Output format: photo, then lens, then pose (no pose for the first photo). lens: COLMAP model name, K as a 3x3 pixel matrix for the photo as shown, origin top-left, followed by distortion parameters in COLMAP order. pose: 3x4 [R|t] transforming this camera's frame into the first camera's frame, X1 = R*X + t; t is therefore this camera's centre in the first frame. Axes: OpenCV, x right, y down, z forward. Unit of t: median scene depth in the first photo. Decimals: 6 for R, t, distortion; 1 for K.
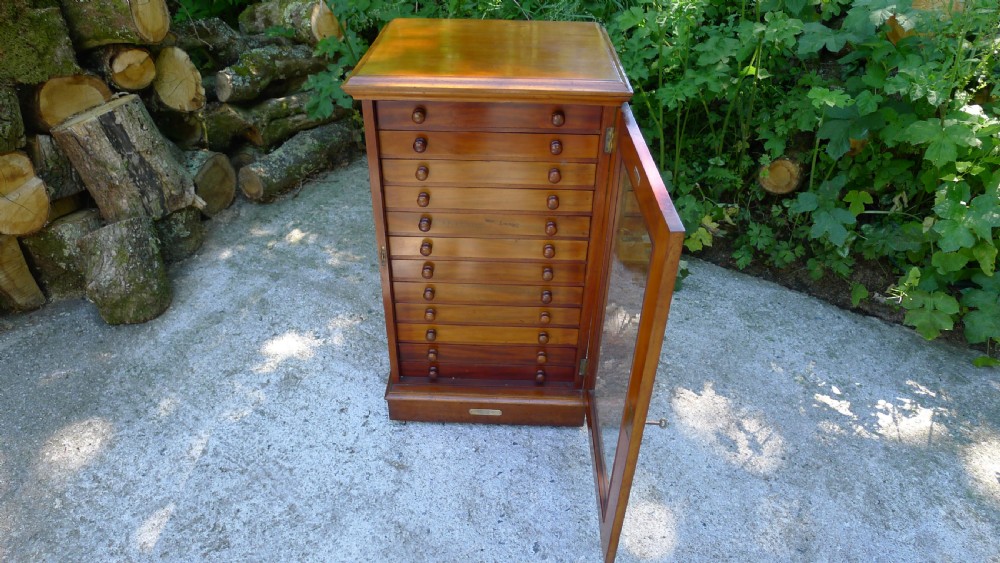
lens RADIAL K [[652.6, 0, 493.3], [0, 652.6, 286.4], [0, 0, 1]] dist [-0.048732, 0.009729]
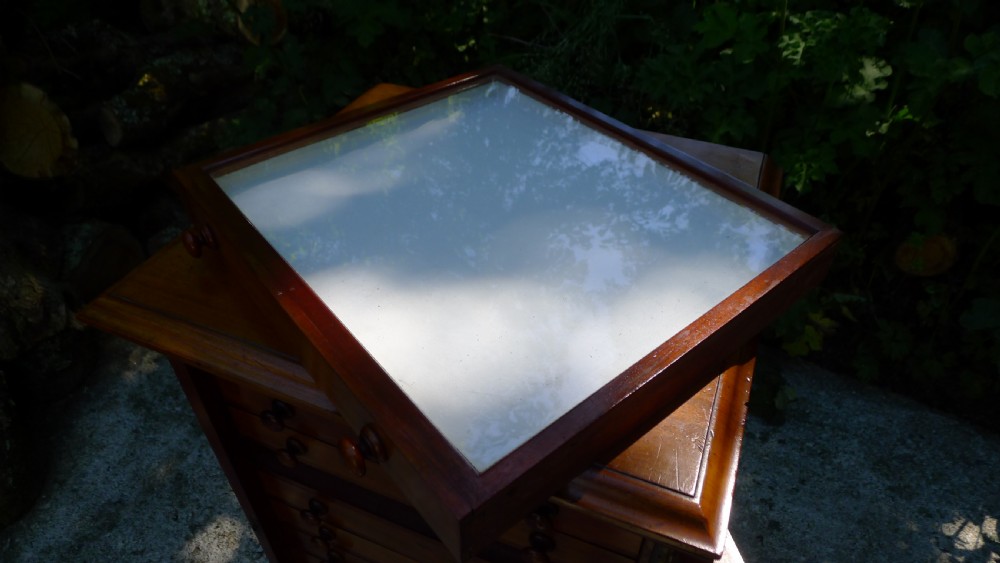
lens RADIAL K [[651.9, 0, 495.8], [0, 651.9, 275.0], [0, 0, 1]] dist [-0.052763, 0.007769]
pose [[0.998930, -0.038736, 0.025256, -0.037002], [0.036221, 0.994972, 0.093375, -0.251086], [-0.028746, -0.092360, 0.995311, 0.365084]]
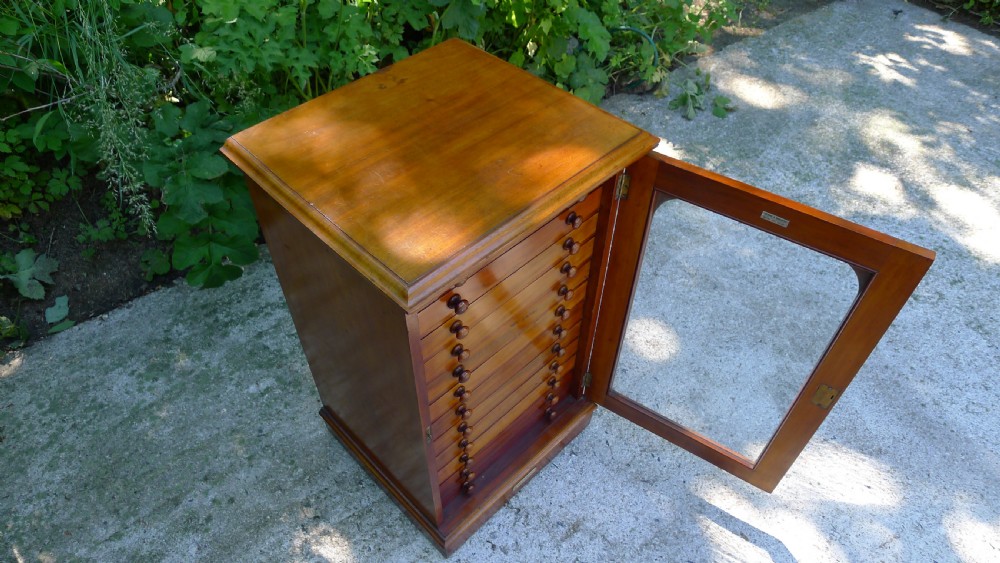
lens RADIAL K [[653.8, 0, 494.5], [0, 653.8, 279.5], [0, 0, 1]] dist [-0.059955, 0.019344]
pose [[0.340112, -0.689719, 0.639227, -0.427518], [0.538661, 0.700073, 0.468767, -0.387570], [-0.770823, 0.184894, 0.609628, 0.347618]]
